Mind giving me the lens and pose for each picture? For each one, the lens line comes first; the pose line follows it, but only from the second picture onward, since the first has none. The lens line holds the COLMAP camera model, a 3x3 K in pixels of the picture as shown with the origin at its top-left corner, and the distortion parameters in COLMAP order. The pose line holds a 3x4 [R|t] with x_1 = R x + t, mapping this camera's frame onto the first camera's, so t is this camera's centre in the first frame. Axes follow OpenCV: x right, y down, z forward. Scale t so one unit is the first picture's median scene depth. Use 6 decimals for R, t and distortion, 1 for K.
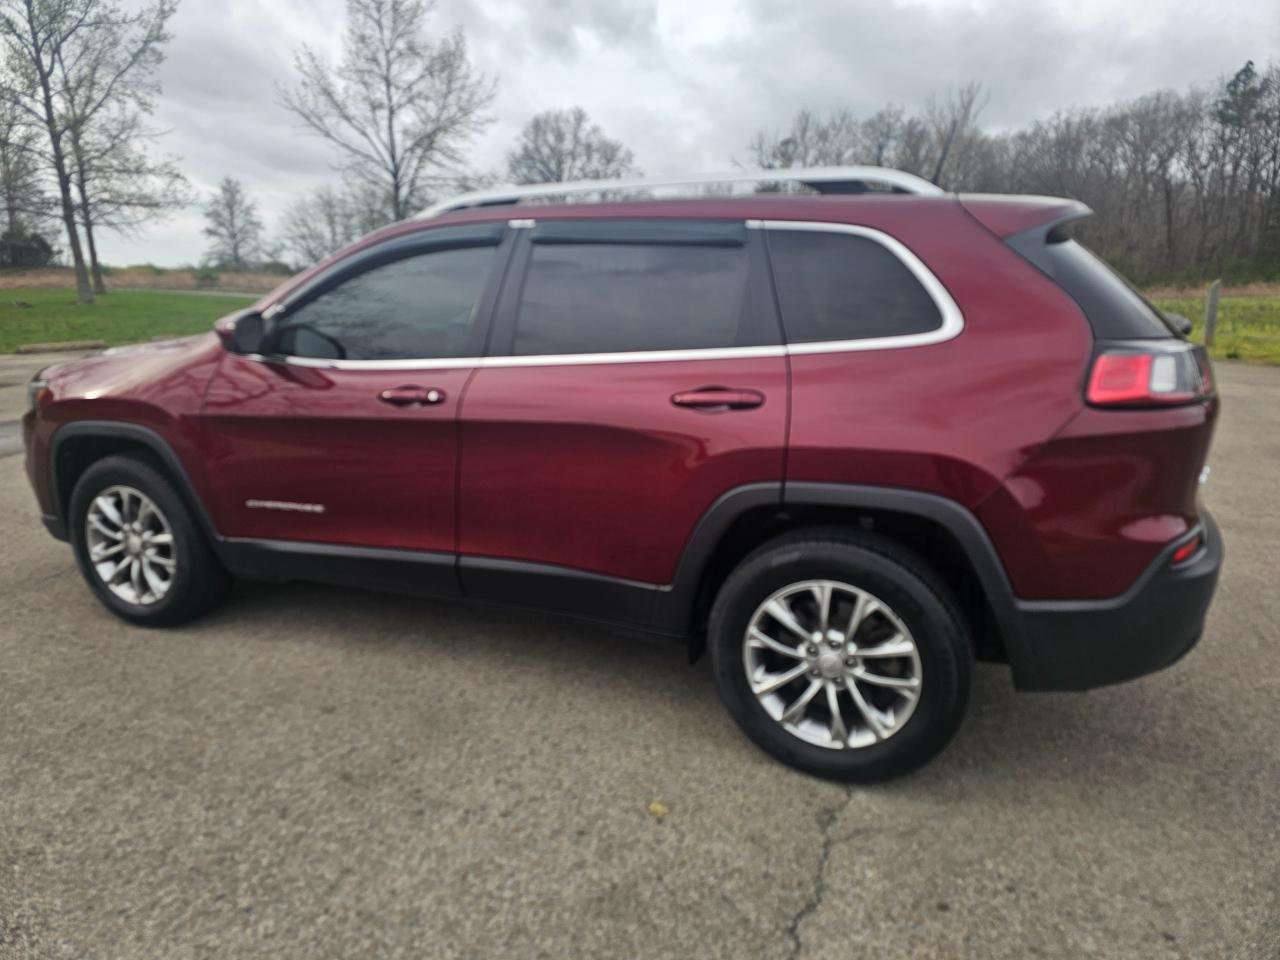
lens RADIAL K [[884.7, 0, 658.9], [0, 884.7, 480.2], [0, 0, 1]] dist [0.090510, -0.073486]
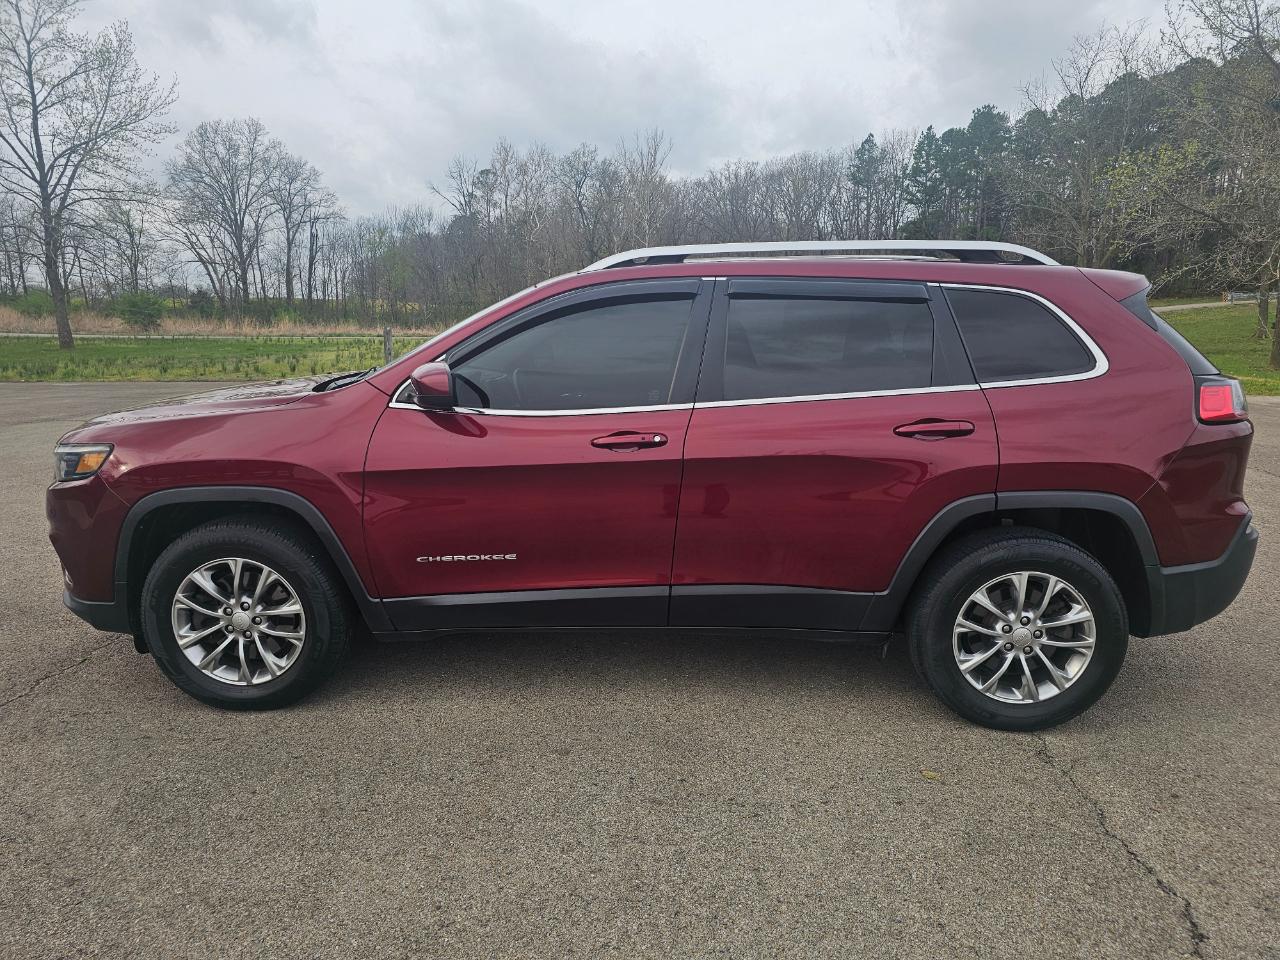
lens RADIAL K [[906.7, 0, 683.7], [0, 906.7, 482.4], [0, 0, 1]] dist [0.043742, -0.037247]
pose [[0.926660, -0.063275, 0.370537, -0.506063], [0.075261, 0.997002, -0.017962, -0.016083], [-0.368290, 0.044532, 0.928644, -0.015226]]
